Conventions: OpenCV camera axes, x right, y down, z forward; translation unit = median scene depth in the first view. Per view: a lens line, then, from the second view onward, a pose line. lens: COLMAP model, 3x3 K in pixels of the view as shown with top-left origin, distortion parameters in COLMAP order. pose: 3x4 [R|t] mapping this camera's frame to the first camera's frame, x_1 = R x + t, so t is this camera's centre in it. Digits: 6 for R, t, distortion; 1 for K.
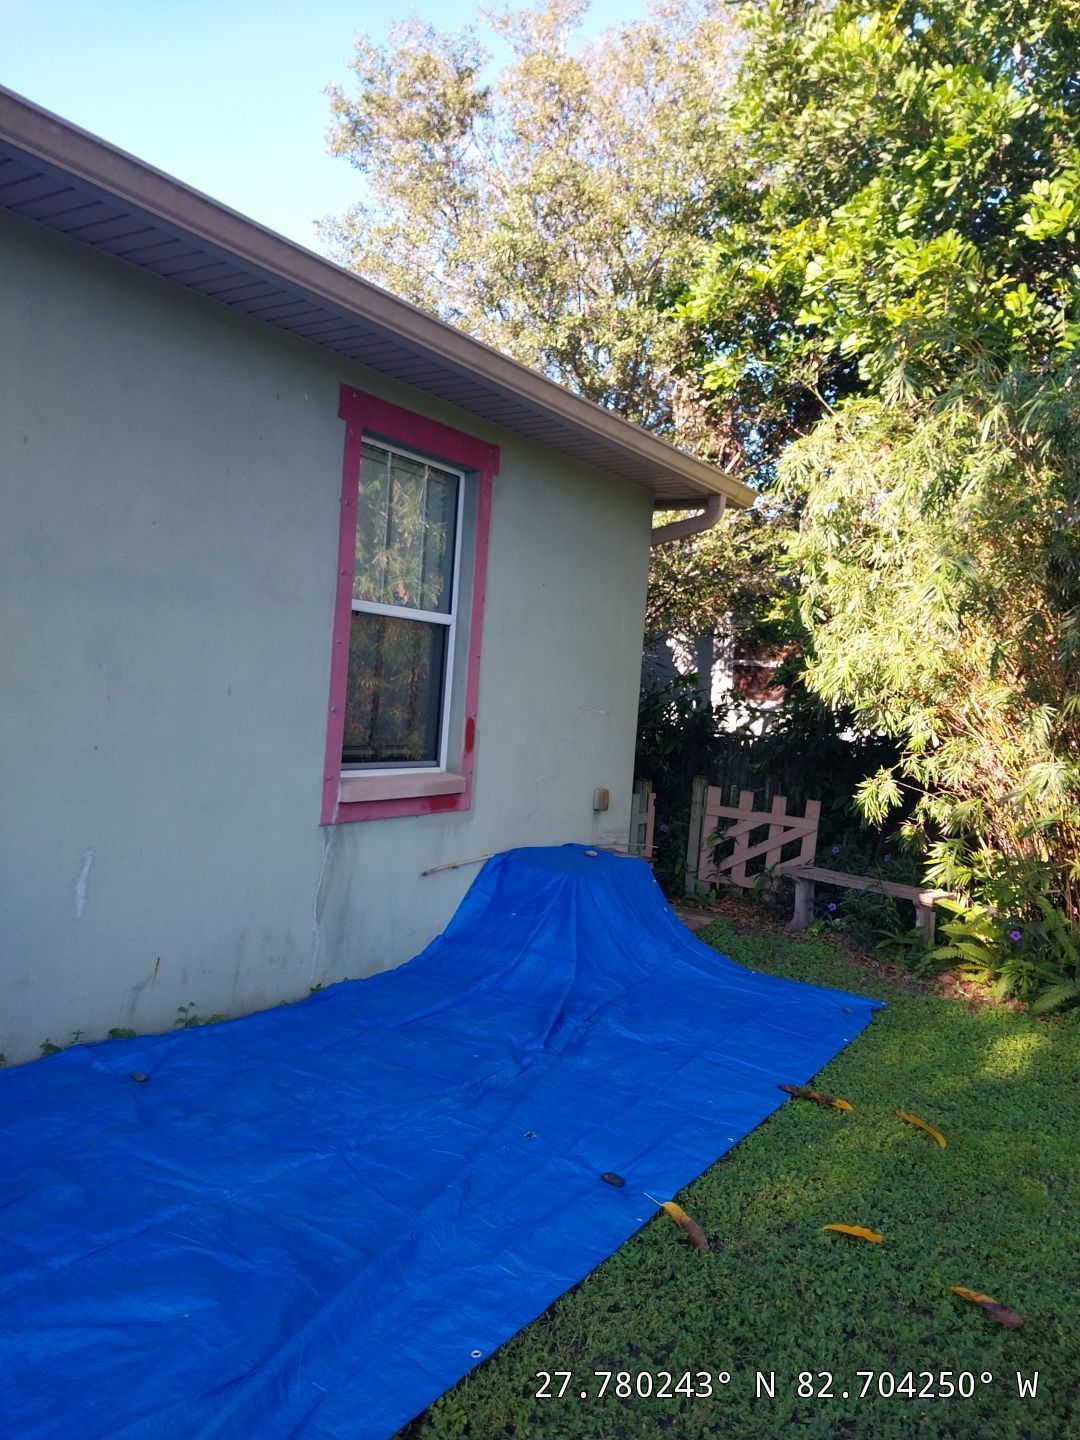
lens RADIAL K [[1142.1, 0, 549.3], [0, 1142.1, 715.6], [0, 0, 1]] dist [0.042319, -0.043371]
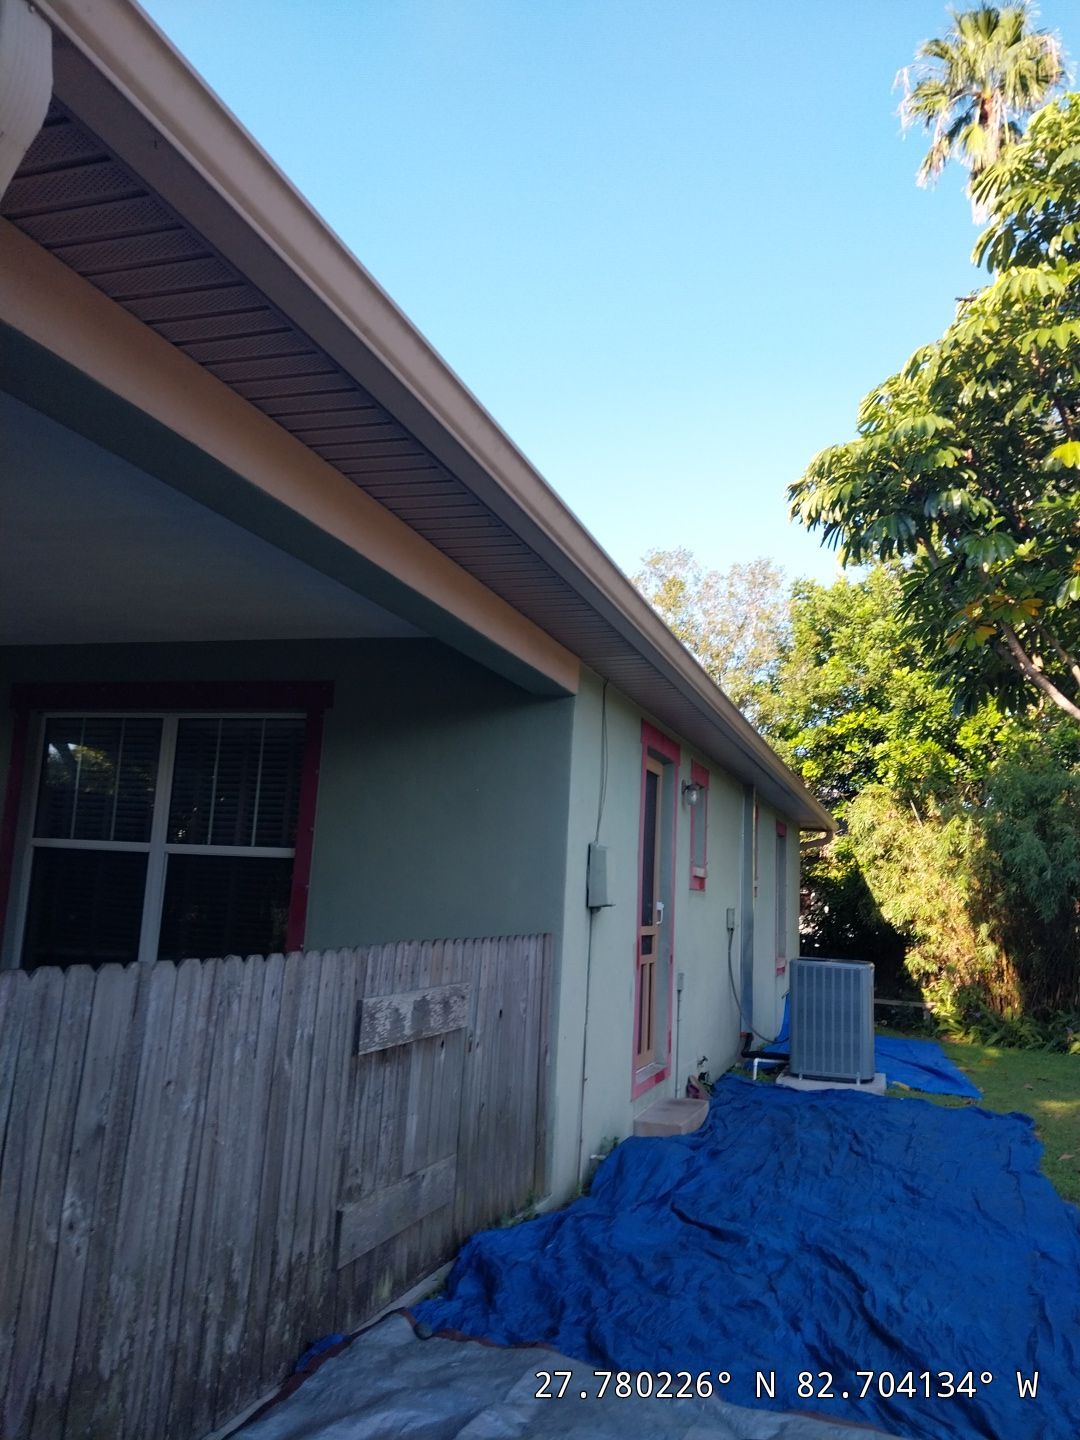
lens RADIAL K [[1142.1, 0, 542.6], [0, 1142.1, 717.5], [0, 0, 1]] dist [0.042319, -0.043371]
pose [[0.975188, 0.016167, 0.220786, -0.238467], [0.019139, 0.987439, -0.156840, -0.016872], [-0.220549, 0.157174, 0.962629, -0.289921]]
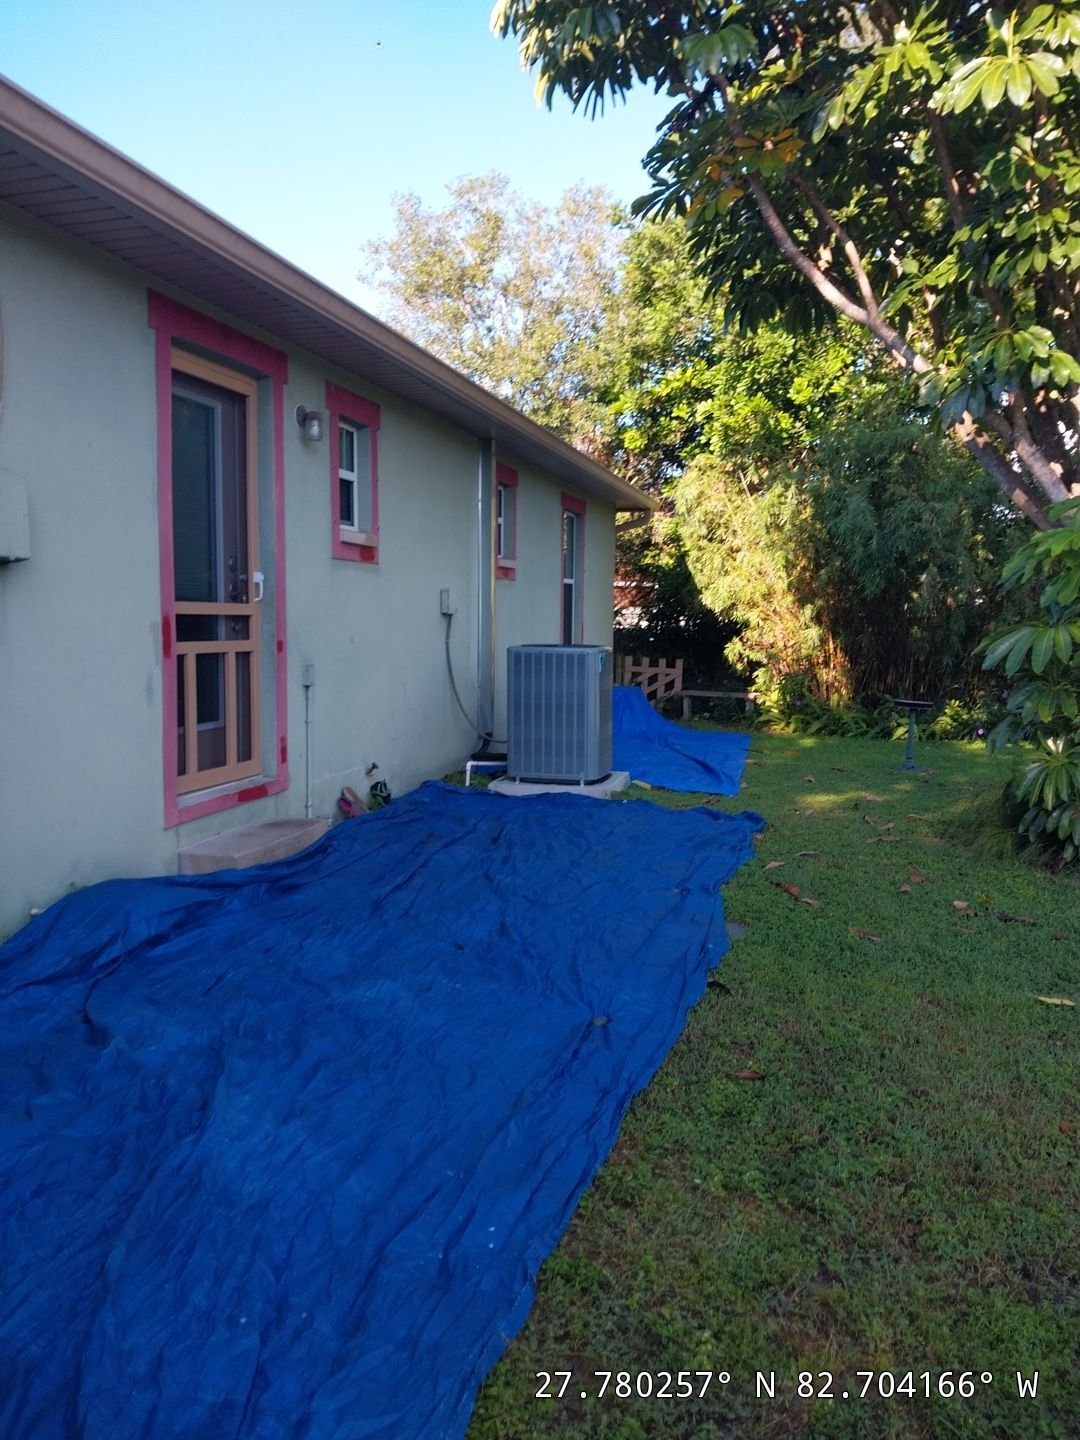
lens RADIAL K [[1142.1, 0, 536.0], [0, 1142.1, 735.2], [0, 0, 1]] dist [0.042319, -0.043371]
pose [[0.960575, -0.083830, 0.265082, -0.158241], [0.057057, 0.992605, 0.107145, -0.005581], [-0.272104, -0.087796, 0.958254, -0.238033]]
